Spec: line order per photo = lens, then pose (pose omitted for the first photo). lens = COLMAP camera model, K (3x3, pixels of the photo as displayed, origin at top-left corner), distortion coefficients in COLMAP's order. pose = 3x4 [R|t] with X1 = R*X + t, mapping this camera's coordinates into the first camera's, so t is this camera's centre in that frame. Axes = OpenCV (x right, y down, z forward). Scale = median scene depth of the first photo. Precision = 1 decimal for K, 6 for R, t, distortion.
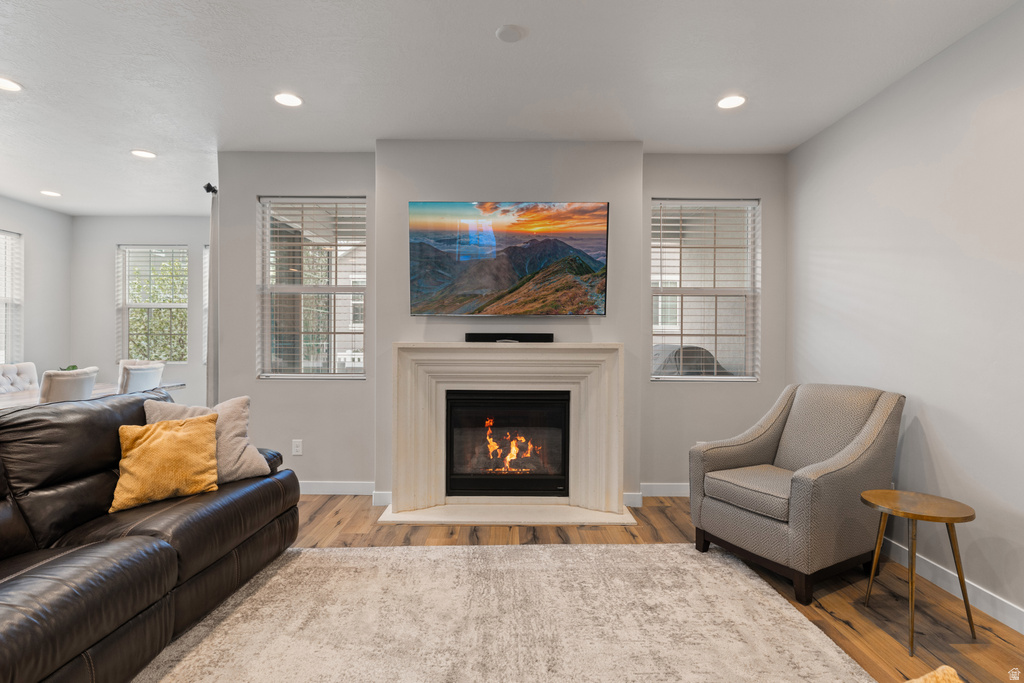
lens RADIAL K [[516.7, 0, 514.9], [0, 516.7, 342.4], [0, 0, 1]] dist [0.003939, -0.000969]
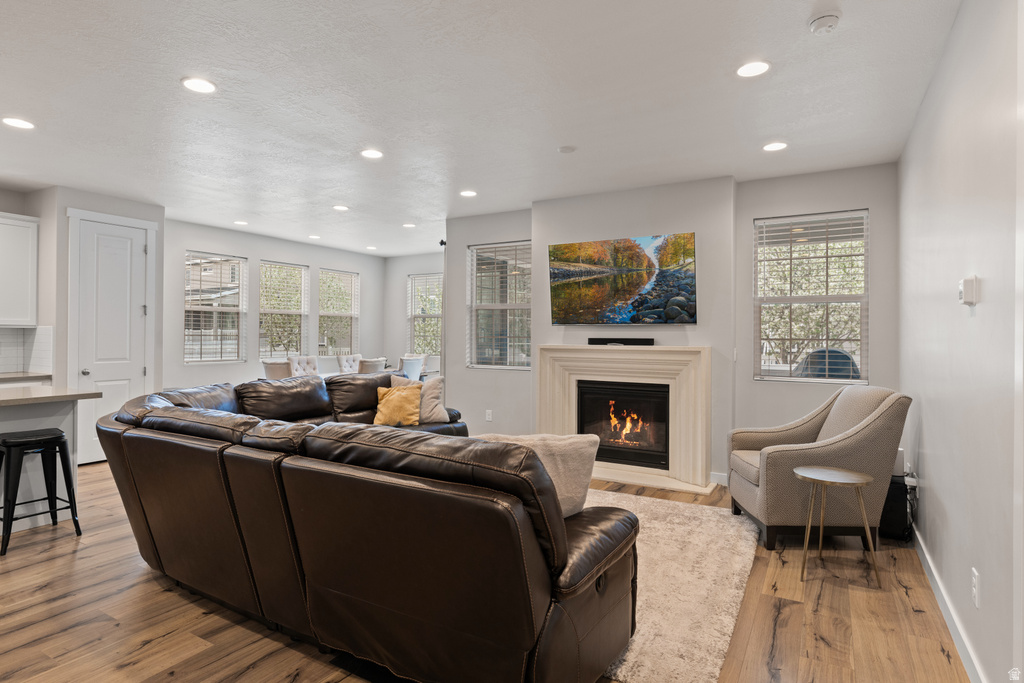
lens RADIAL K [[553.6, 0, 507.4], [0, 553.6, 333.1], [0, 0, 1]] dist [0.003859, 0.000099]
pose [[0.863307, -0.001503, -0.504676, 0.455164], [-0.004409, 0.999935, -0.010520, -0.014311], [0.504659, 0.011307, 0.863244, -0.355457]]
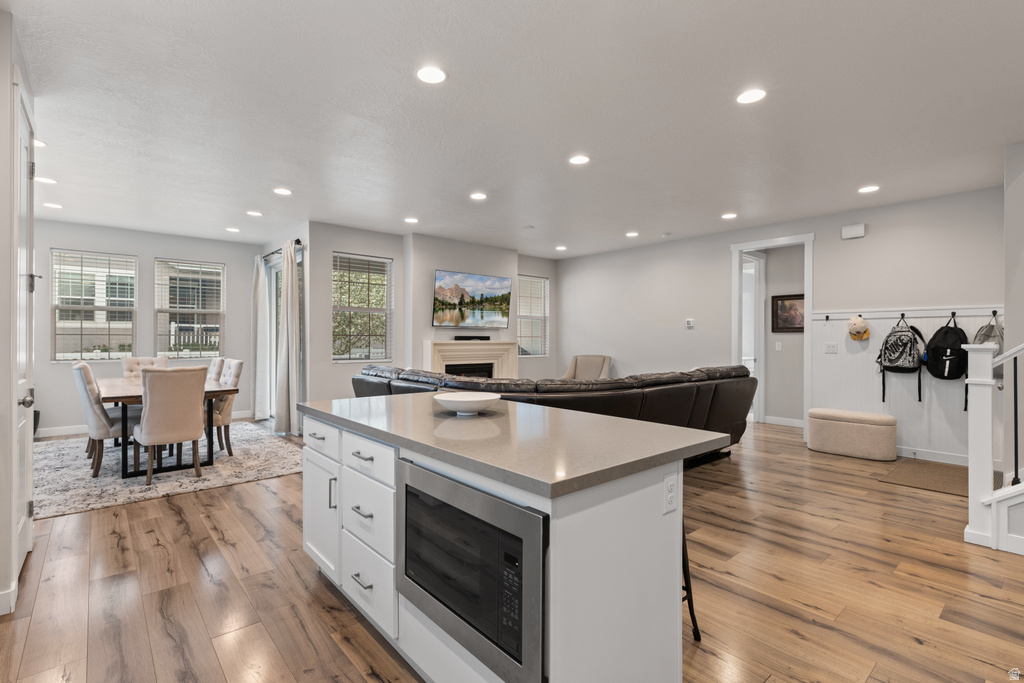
lens RADIAL K [[482.4, 0, 509.5], [0, 482.4, 338.9], [0, 0, 1]] dist [-0.000918, -0.000119]
pose [[0.754521, -0.003331, 0.656268, -1.188141], [0.004714, 0.999989, -0.000343, -0.004818], [-0.656259, 0.003353, 0.754528, -0.569604]]
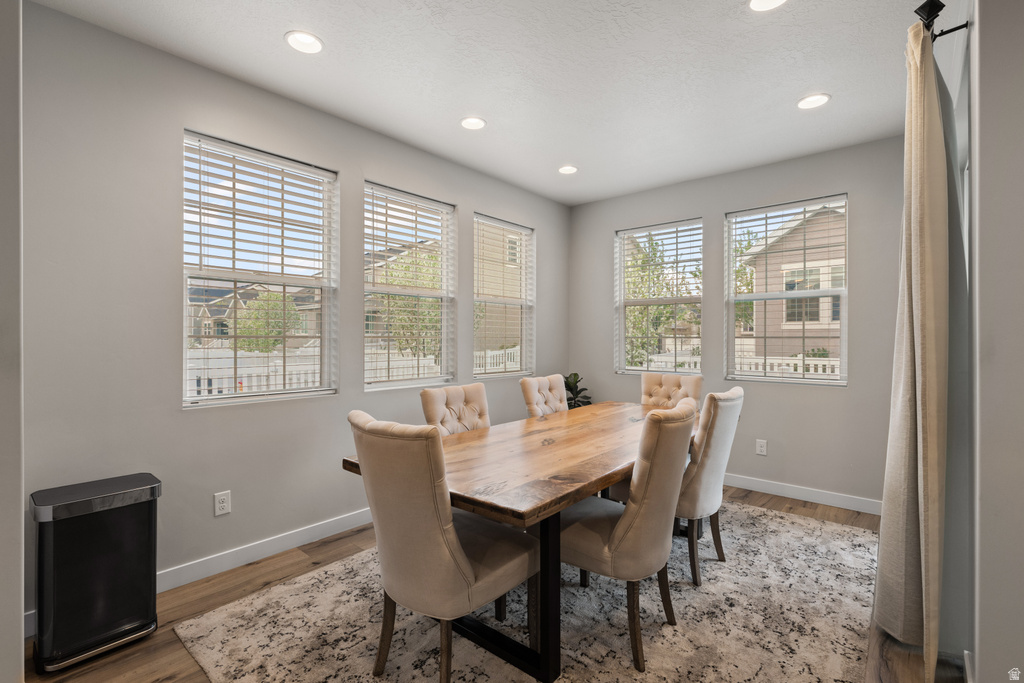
lens RADIAL K [[474.1, 0, 510.6], [0, 474.1, 337.3], [0, 0, 1]] dist [-0.000193, -0.000004]
pose [[0.761989, -0.004393, -0.647575, -0.672406], [-0.002656, 0.999947, -0.009908, -0.014140], [0.647585, 0.009270, 0.761937, 0.512889]]
